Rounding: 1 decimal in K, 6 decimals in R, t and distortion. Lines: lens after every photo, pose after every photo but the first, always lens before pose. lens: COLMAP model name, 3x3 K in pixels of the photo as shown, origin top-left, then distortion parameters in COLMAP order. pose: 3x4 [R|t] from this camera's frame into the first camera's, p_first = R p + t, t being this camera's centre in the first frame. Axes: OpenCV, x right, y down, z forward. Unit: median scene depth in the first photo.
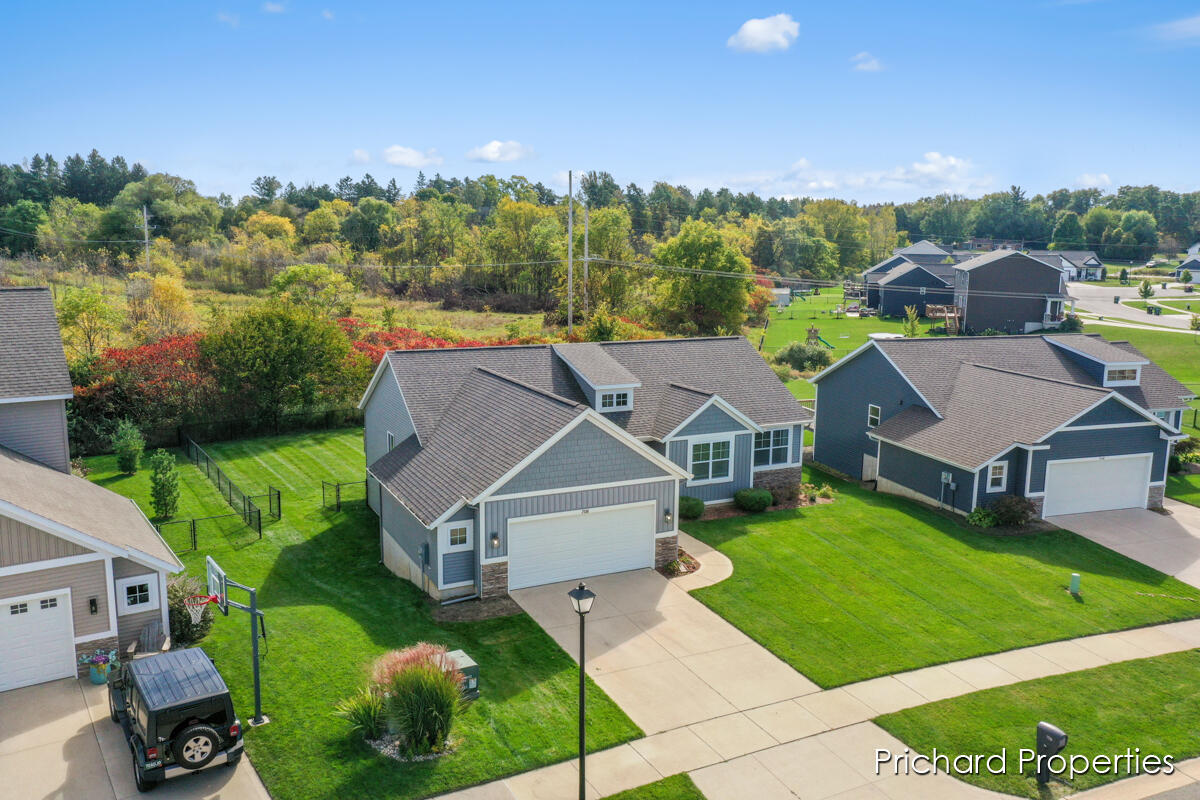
lens RADIAL K [[938.5, 0, 602.7], [0, 938.5, 399.4], [0, 0, 1]] dist [-0.001487, -0.005271]
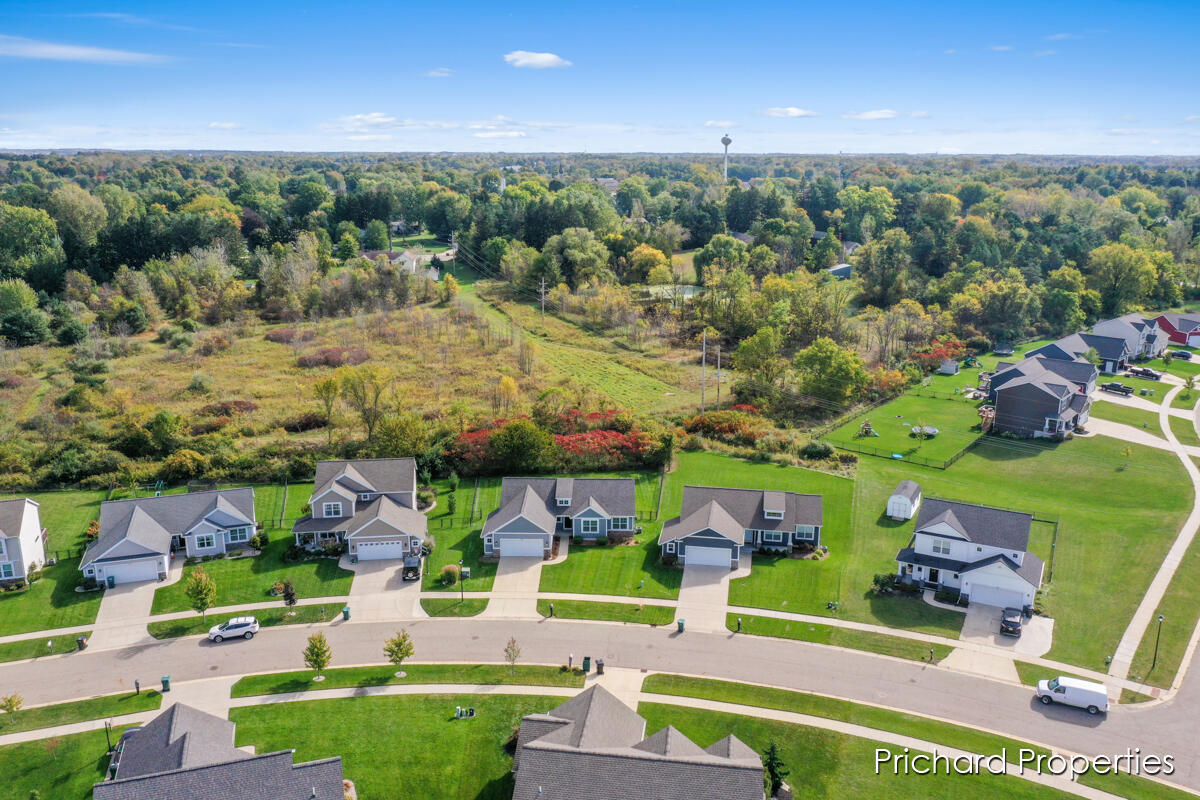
lens RADIAL K [[938.5, 0, 602.7], [0, 938.5, 399.4], [0, 0, 1]] dist [-0.001487, -0.005271]
pose [[0.885738, 0.105885, -0.451948, 1.503389], [-0.070909, 0.993073, 0.093694, -0.641642], [0.458738, -0.050942, 0.887110, -1.708917]]
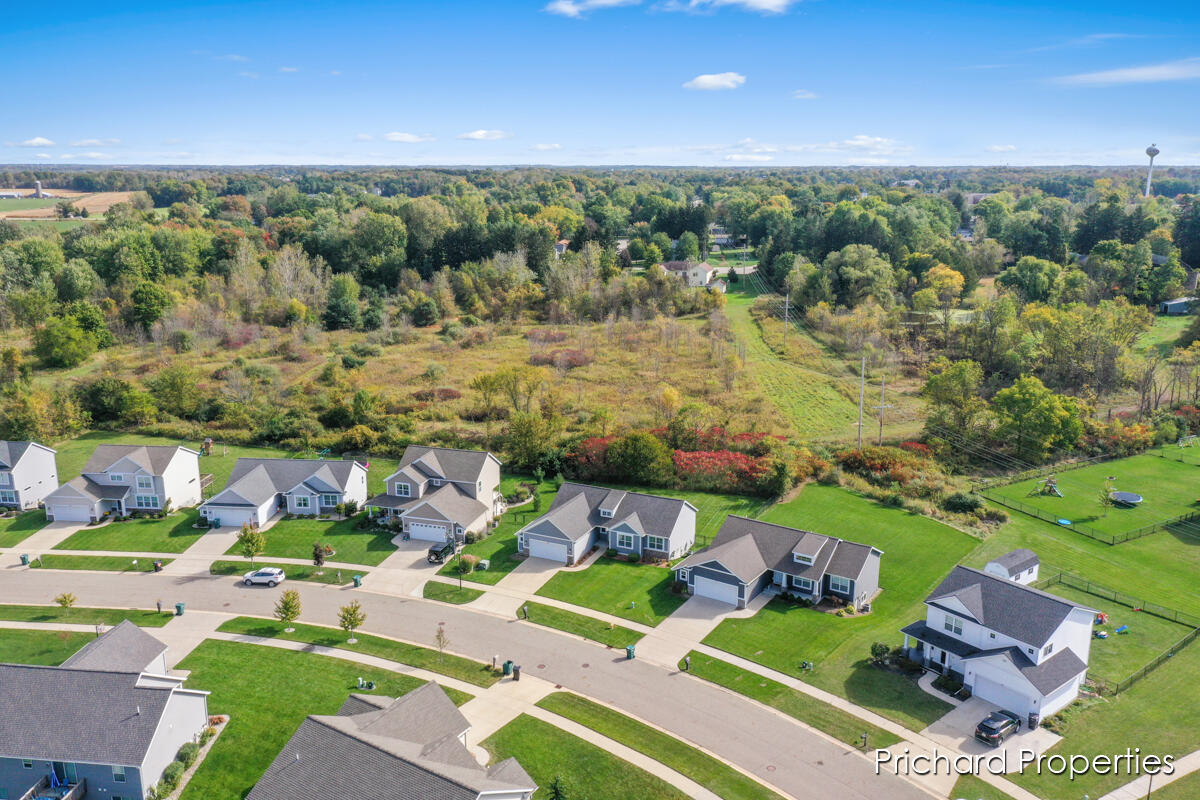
lens RADIAL K [[938.5, 0, 602.7], [0, 938.5, 399.4], [0, 0, 1]] dist [-0.001487, -0.005271]
pose [[0.618674, 0.172930, -0.766380, 2.334707], [-0.126366, 0.984677, 0.120176, -0.748325], [0.775419, 0.022495, 0.631047, -1.006067]]
